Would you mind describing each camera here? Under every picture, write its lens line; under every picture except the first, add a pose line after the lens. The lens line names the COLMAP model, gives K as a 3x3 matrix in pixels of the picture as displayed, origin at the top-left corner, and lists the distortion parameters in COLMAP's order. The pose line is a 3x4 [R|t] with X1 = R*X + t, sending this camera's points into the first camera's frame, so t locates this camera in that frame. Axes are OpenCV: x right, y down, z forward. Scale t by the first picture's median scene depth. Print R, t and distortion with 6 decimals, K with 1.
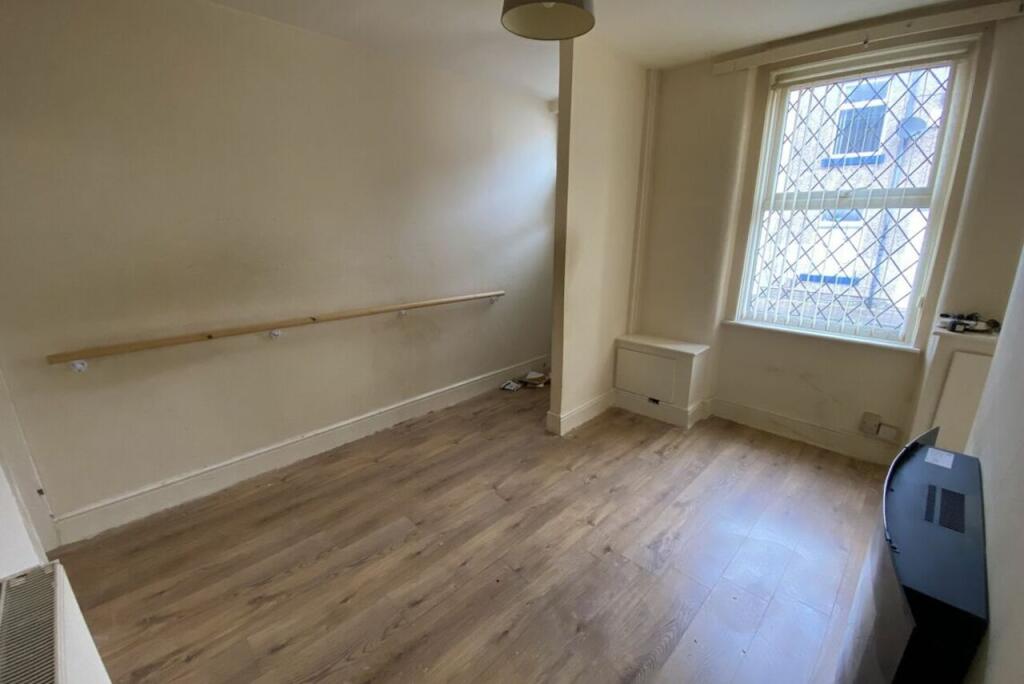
lens RADIAL K [[420.0, 0, 509.6], [0, 420.0, 341.0], [0, 0, 1]] dist [-0.020063, -0.001352]
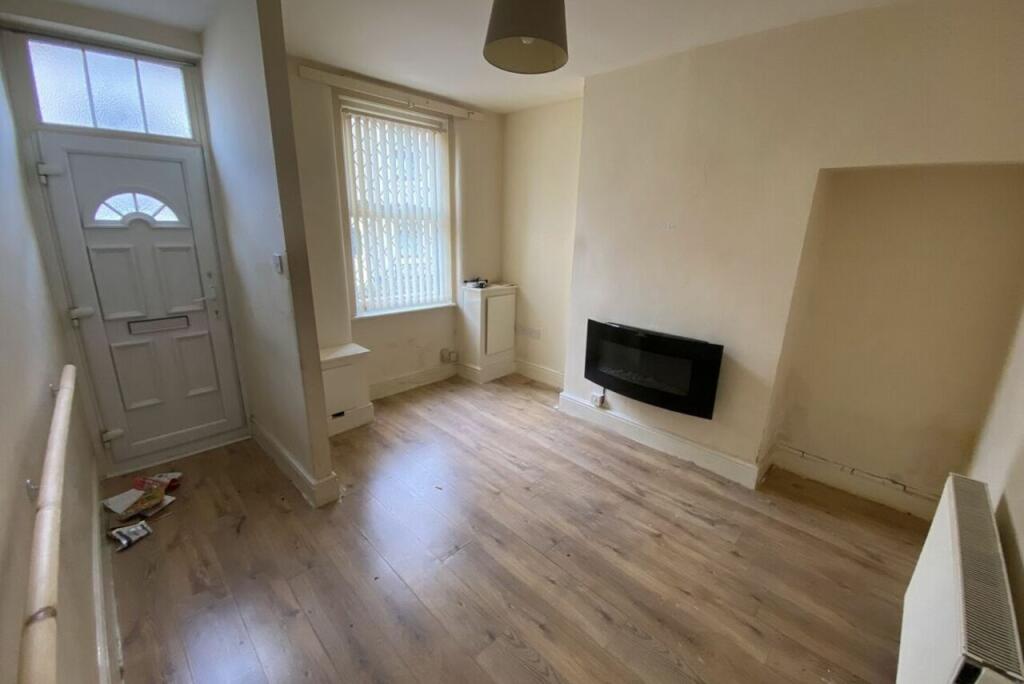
lens RADIAL K [[420.0, 0, 509.6], [0, 420.0, 342.1], [0, 0, 1]] dist [-0.020063, -0.001352]
pose [[-0.022822, -0.266756, 0.963494, -0.767600], [0.249530, 0.931723, 0.263870, -0.237001], [-0.968098, 0.246443, 0.045300, 0.773991]]
